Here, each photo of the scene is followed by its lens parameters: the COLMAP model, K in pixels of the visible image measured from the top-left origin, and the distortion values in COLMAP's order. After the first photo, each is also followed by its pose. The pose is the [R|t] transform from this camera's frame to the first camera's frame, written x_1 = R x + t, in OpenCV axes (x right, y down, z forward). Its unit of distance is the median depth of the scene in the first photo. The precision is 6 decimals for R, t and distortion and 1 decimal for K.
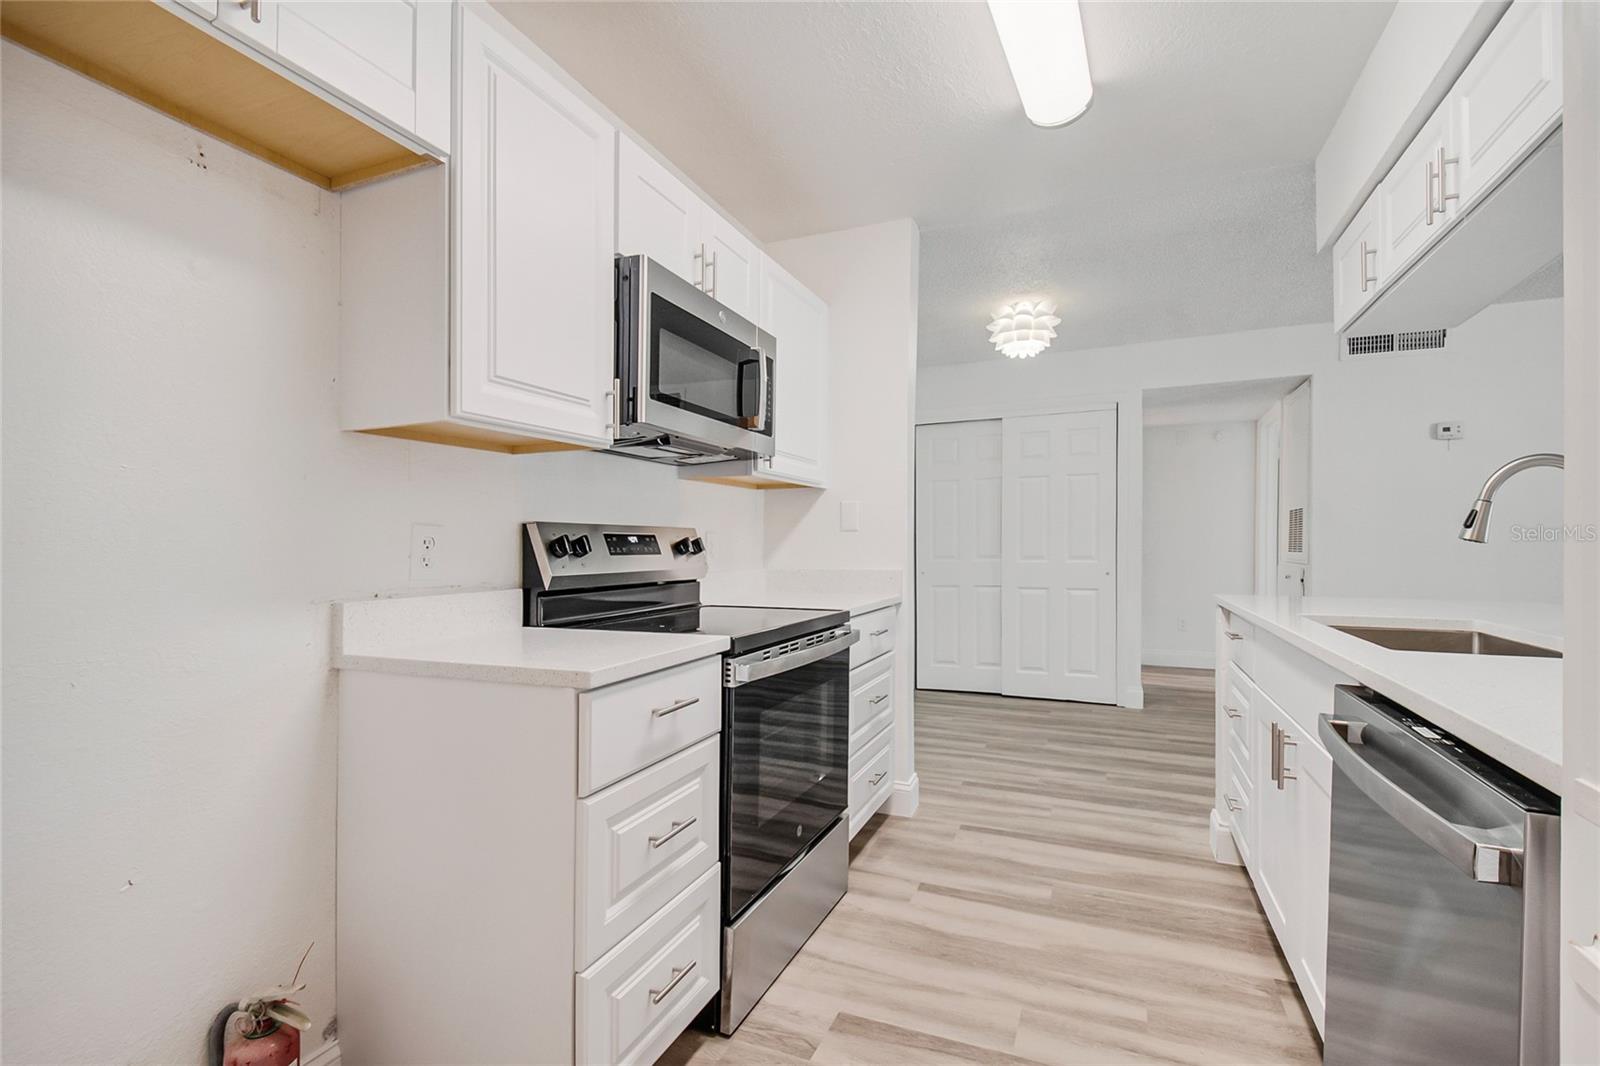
lens RADIAL K [[694.9, 0, 852.7], [0, 694.9, 544.6], [0, 0, 1]] dist [-0.000660, -0.000187]
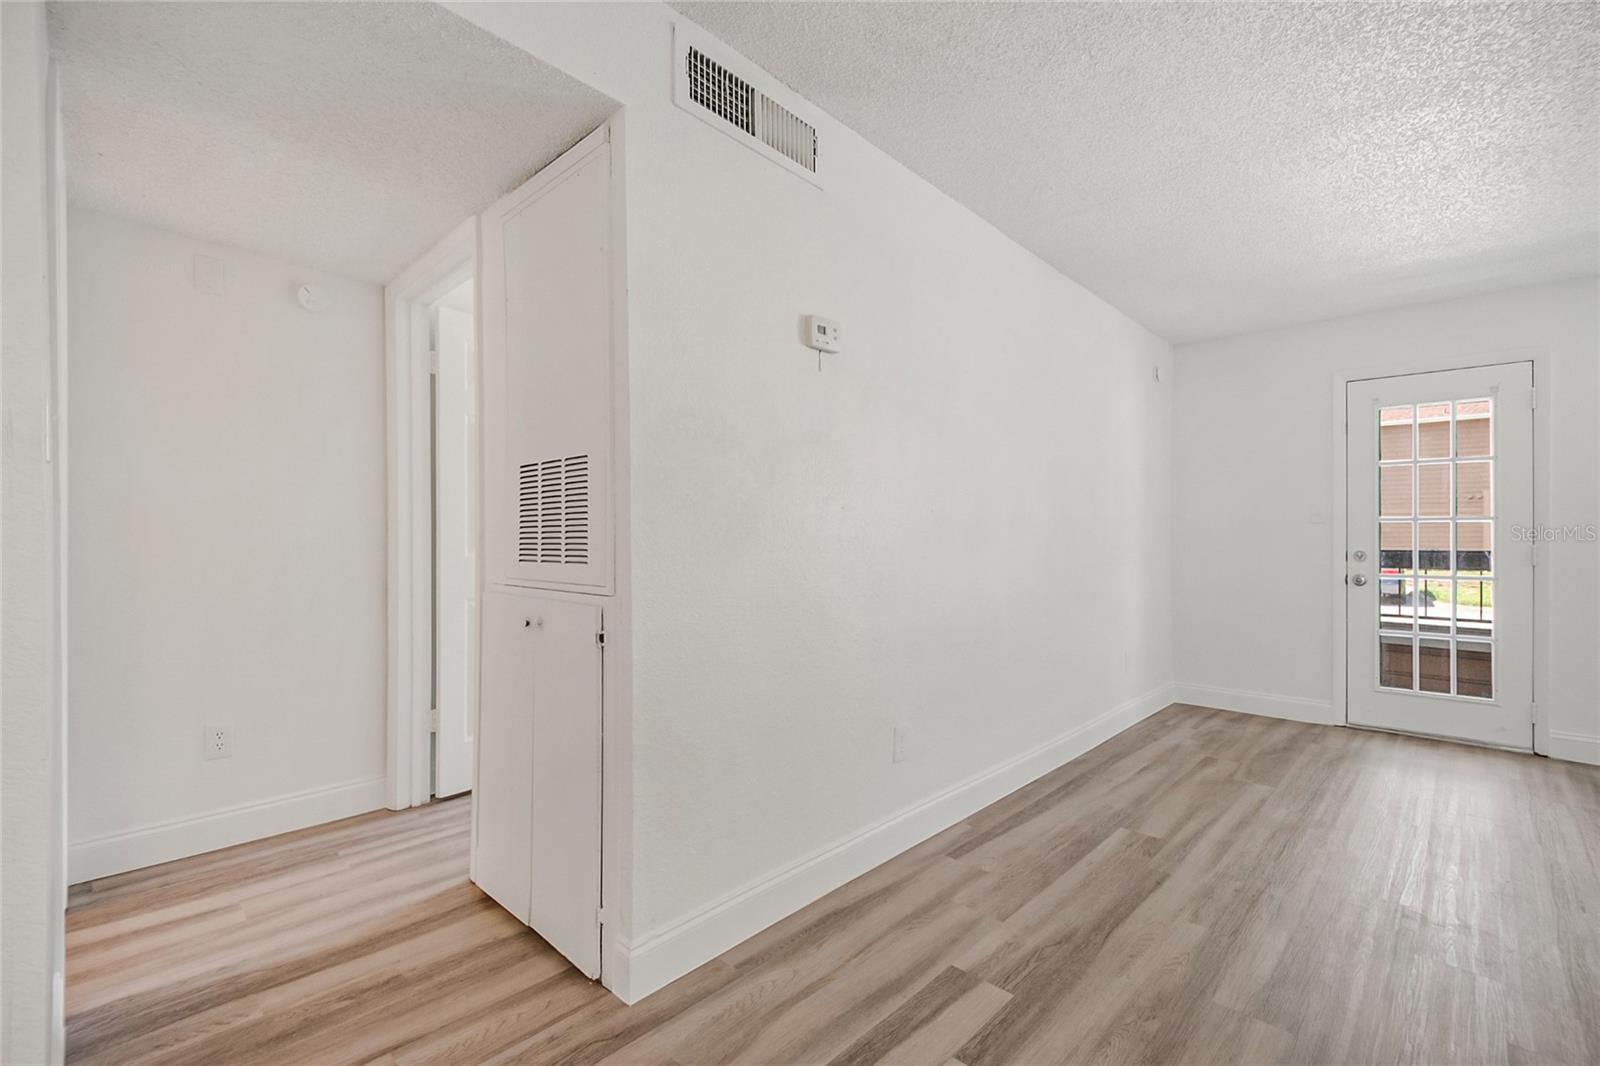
lens RADIAL K [[693.4, 0, 827.3], [0, 693.4, 550.9], [0, 0, 1]] dist [-0.002132, -0.001114]
pose [[0.375331, -0.021249, 0.926647, 0.726853], [0.000729, 0.999744, 0.022630, -0.017149], [-0.926891, -0.007818, 0.375250, 1.605120]]
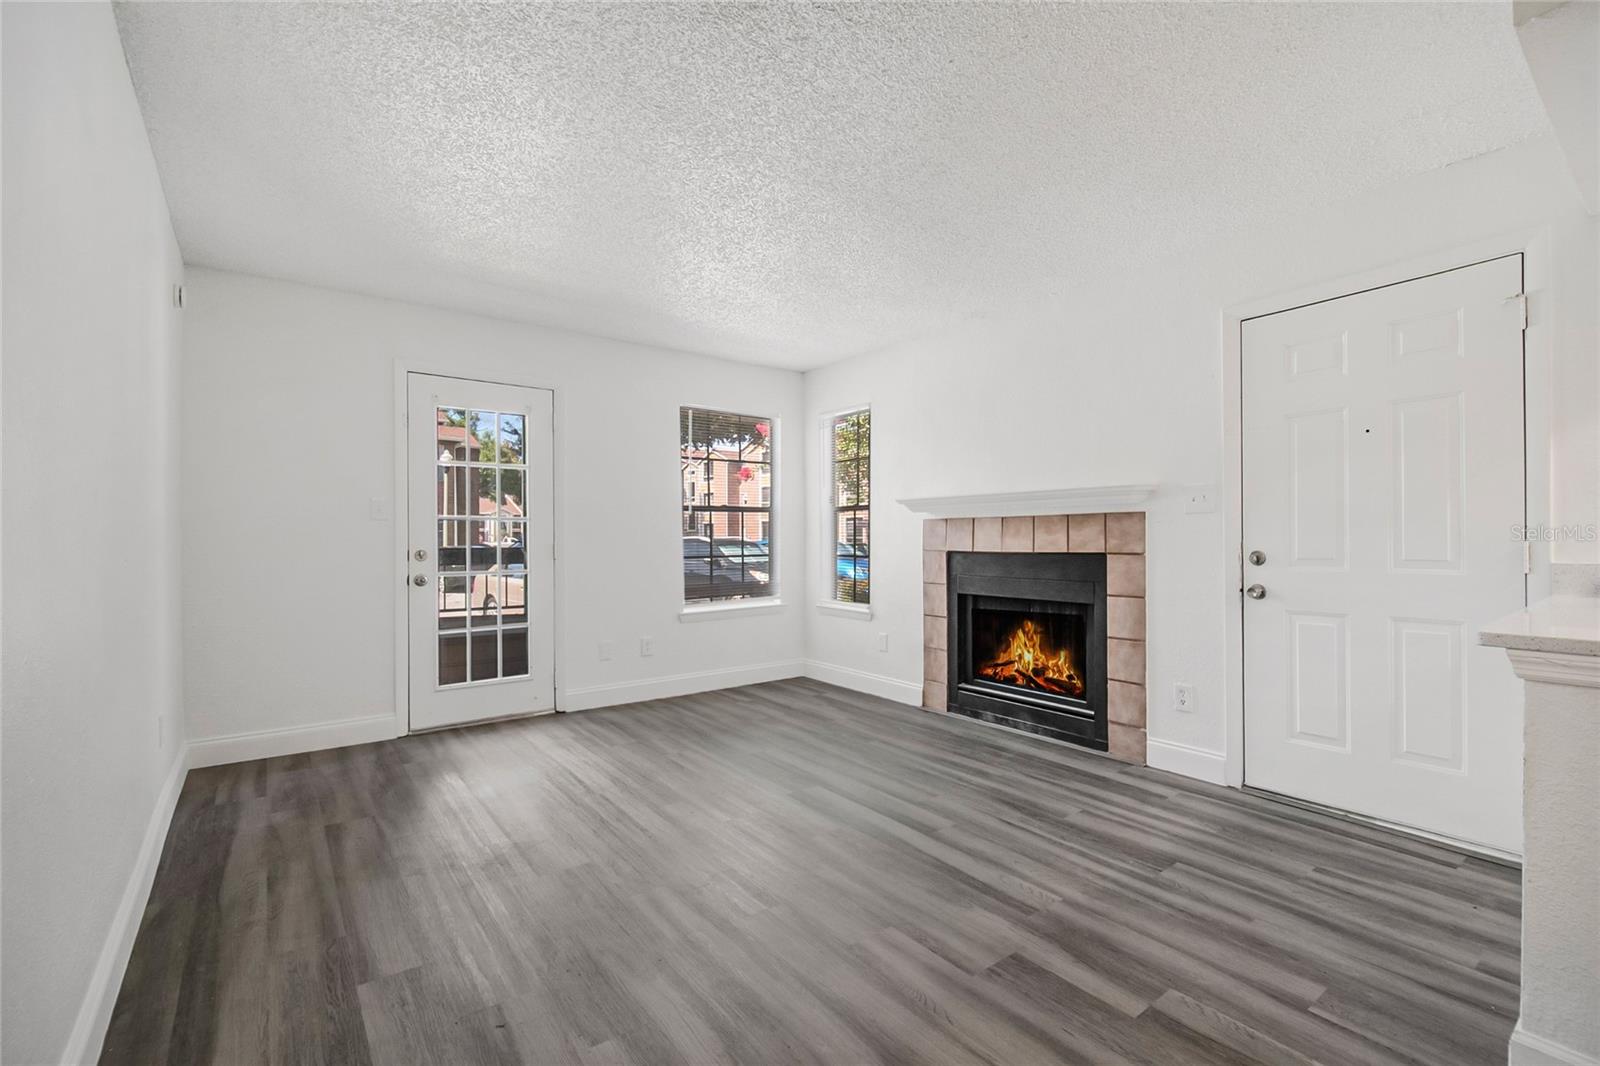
lens RADIAL K [[686.6, 0, 796.1], [0, 686.6, 534.7], [0, 0, 1]] dist [-0.002532, -0.000665]
pose [[-0.837808, 0.005923, 0.545932, 1.270693], [0.004434, 0.999982, -0.004045, 0.001817], [-0.545946, -0.000968, -0.837820, 1.994690]]
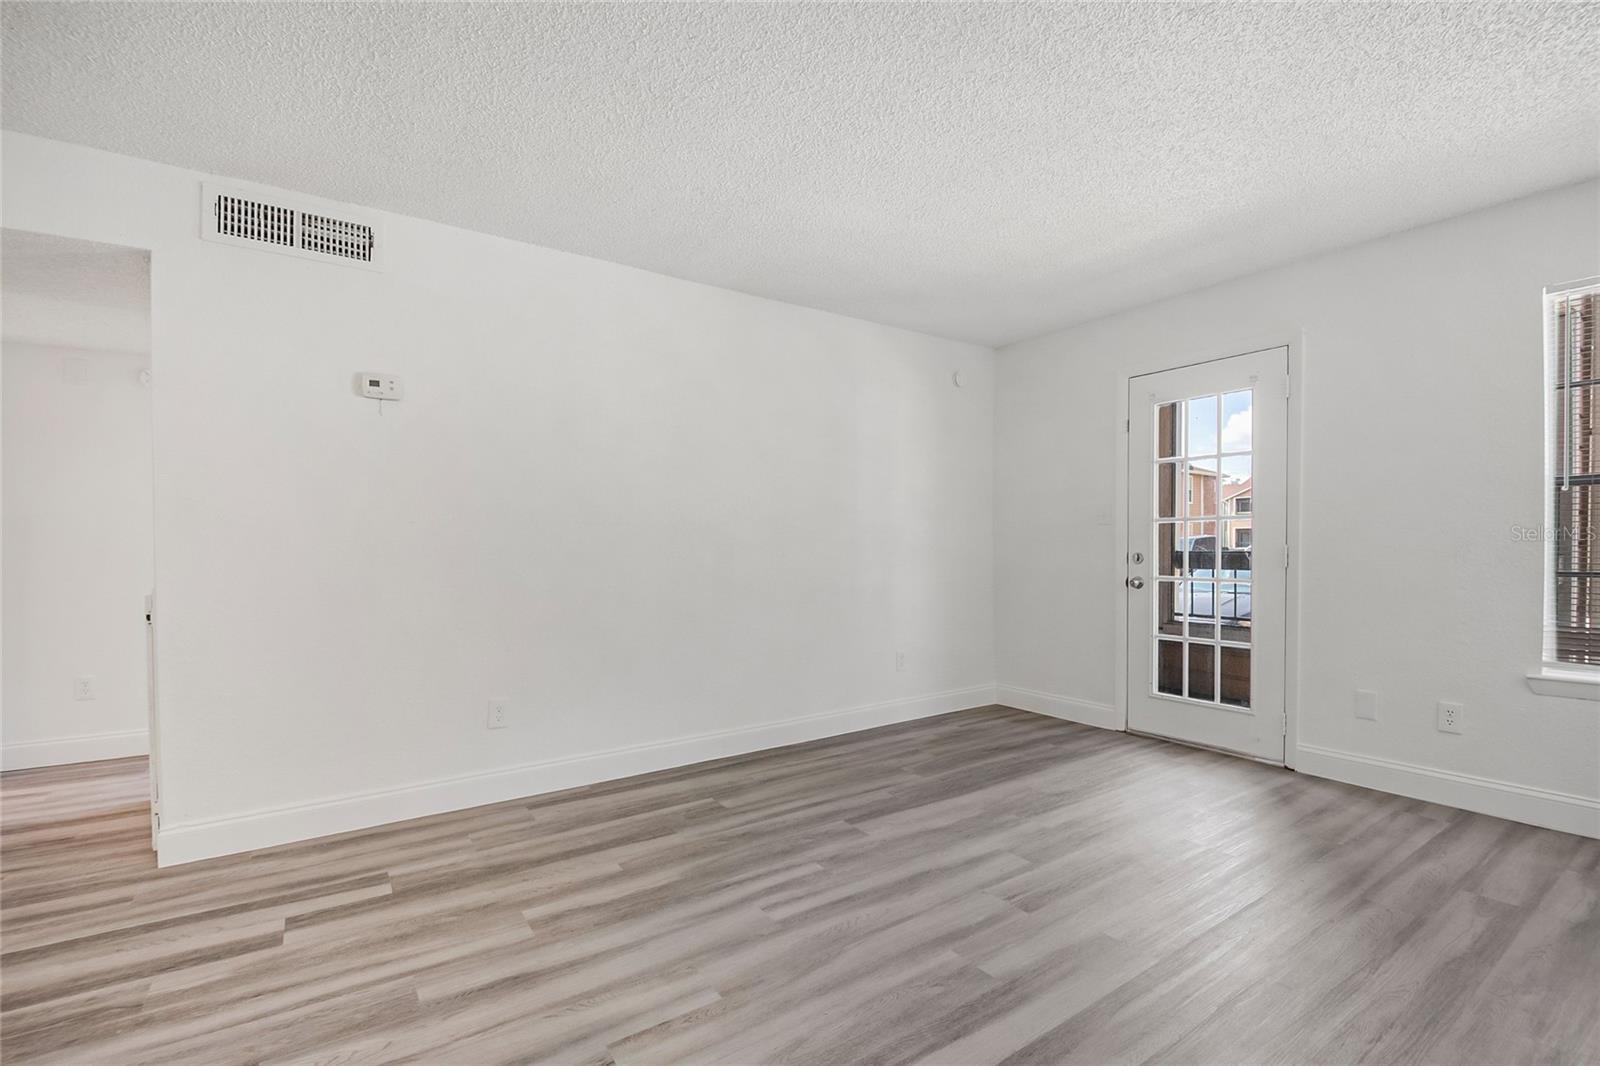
lens RADIAL K [[664.6, 0, 795.7], [0, 664.6, 567.7], [0, 0, 1]] dist [0.001006, -0.010968]
pose [[0.570188, -0.033436, 0.820833, 1.107333], [0.014452, 0.999425, 0.030672, 0.003417], [-0.821387, -0.005626, 0.570344, 0.573598]]
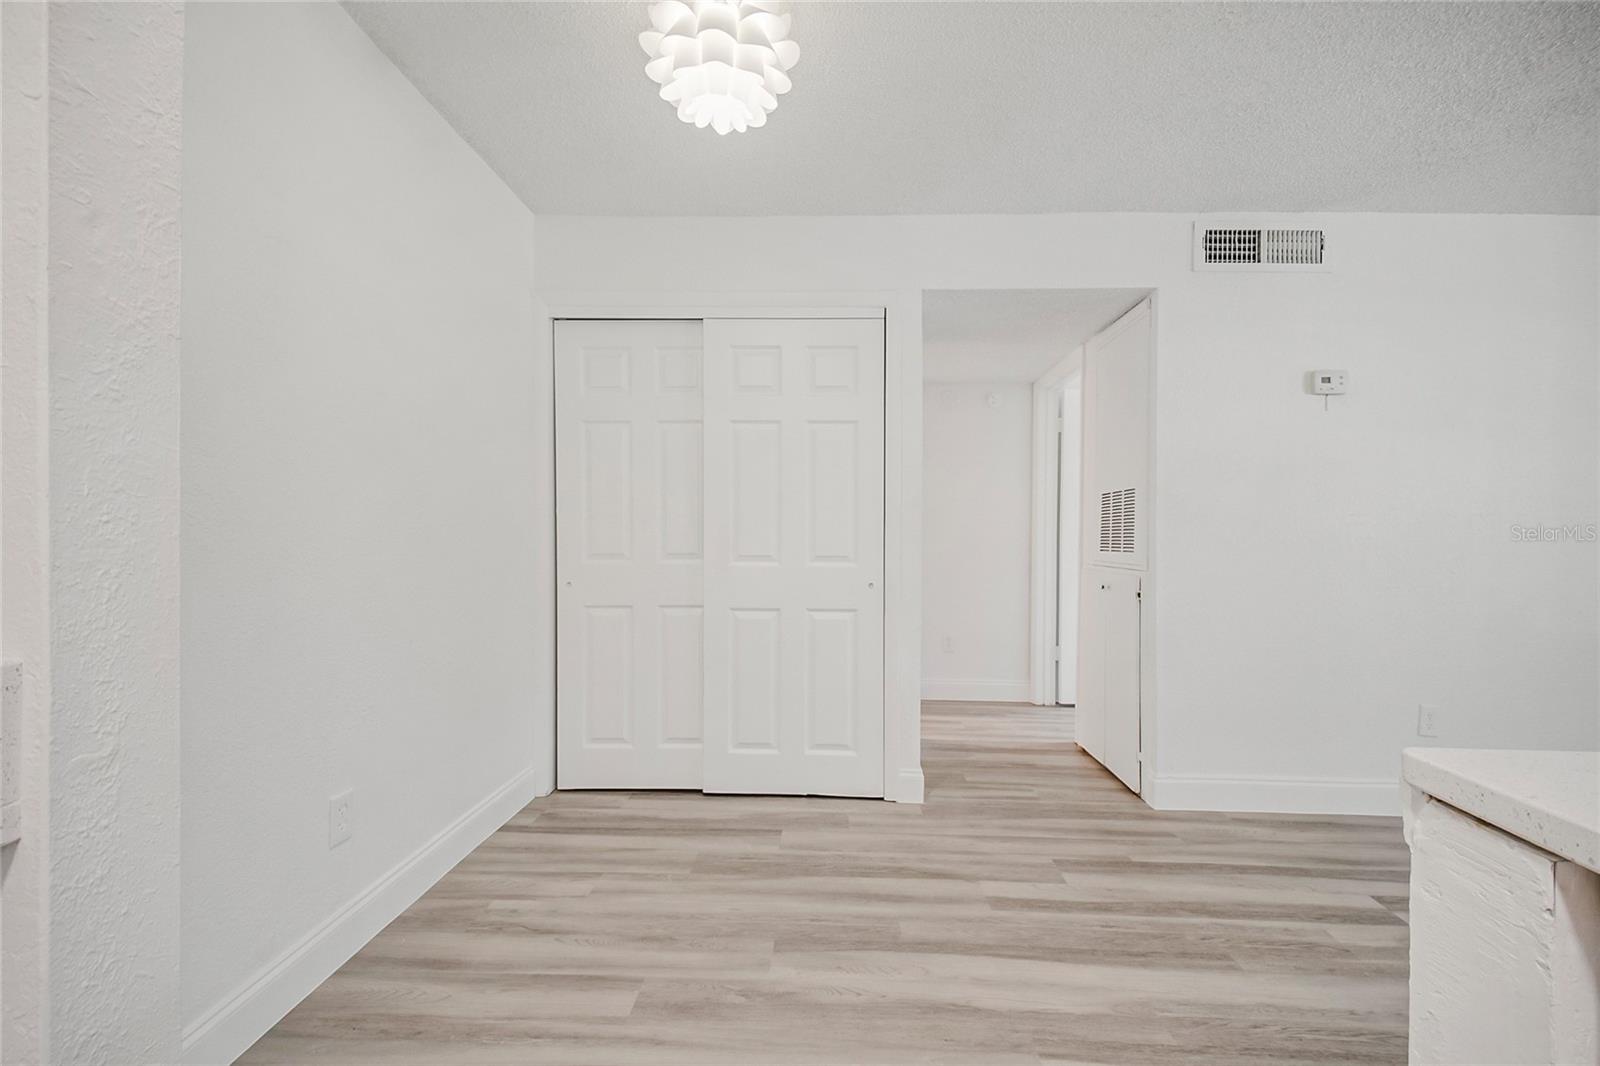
lens RADIAL K [[690.3, 0, 829.0], [0, 690.3, 526.6], [0, 0, 1]] dist [-0.001018, -0.000255]
pose [[0.943976, 0.006762, 0.329945, 0.299461], [-0.005955, 0.999976, -0.003456, -0.023883], [-0.329960, 0.001298, 0.943994, 1.020593]]
